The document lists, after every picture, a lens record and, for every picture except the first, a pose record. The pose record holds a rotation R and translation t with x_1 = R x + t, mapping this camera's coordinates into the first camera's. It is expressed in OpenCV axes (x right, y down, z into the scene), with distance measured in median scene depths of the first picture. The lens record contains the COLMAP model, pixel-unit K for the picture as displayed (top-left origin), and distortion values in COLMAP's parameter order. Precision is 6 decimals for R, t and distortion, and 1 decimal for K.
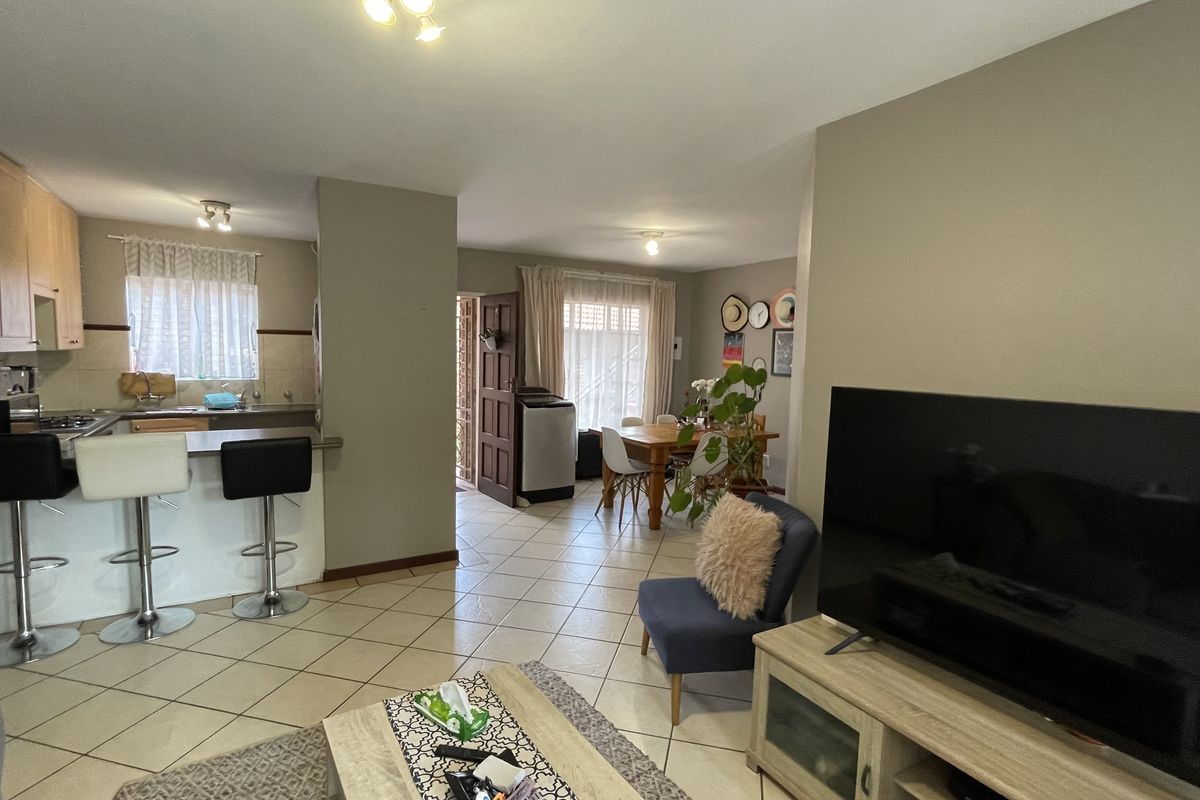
lens RADIAL K [[598.6, 0, 600.0], [0, 598.6, 400.0], [0, 0, 1]] dist [-0.001011, 0.002095]
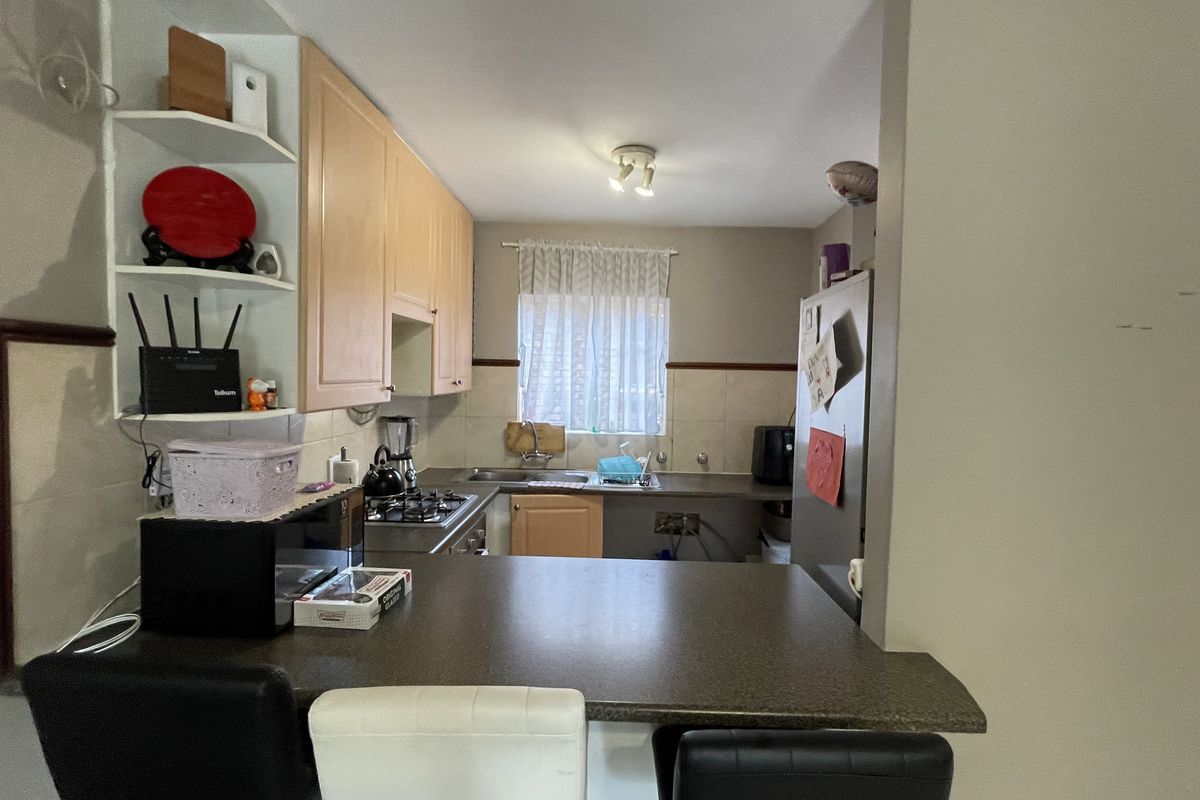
lens RADIAL K [[598.6, 0, 600.0], [0, 598.6, 400.0], [0, 0, 1]] dist [-0.001011, 0.002095]
pose [[0.846946, 0.018828, -0.531346, -0.293755], [-0.044707, 0.998355, -0.035886, -0.050354], [0.529797, 0.054149, 0.846394, 0.412532]]
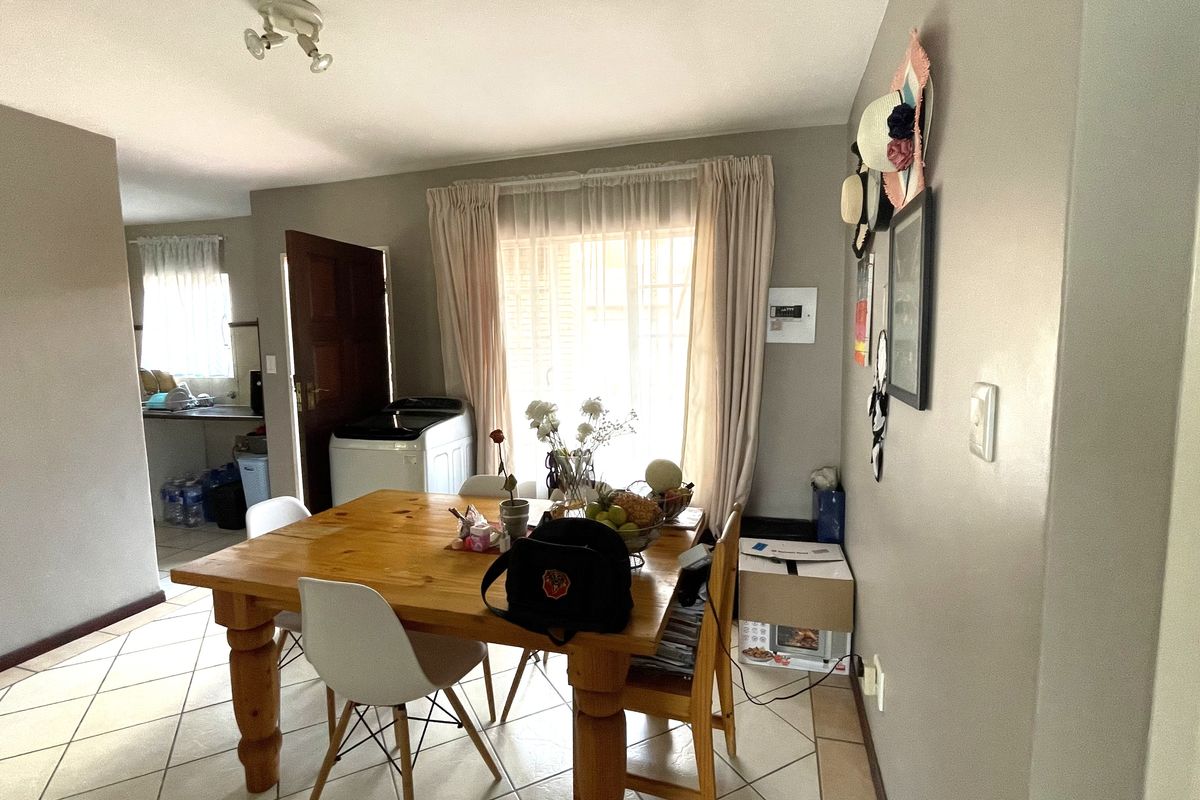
lens RADIAL K [[598.6, 0, 600.0], [0, 598.6, 400.0], [0, 0, 1]] dist [-0.001011, 0.002095]
pose [[0.680474, 0.044134, -0.731442, 0.513156], [-0.018849, 0.998909, 0.042737, -0.053346], [0.732530, -0.015295, 0.680563, 0.849223]]
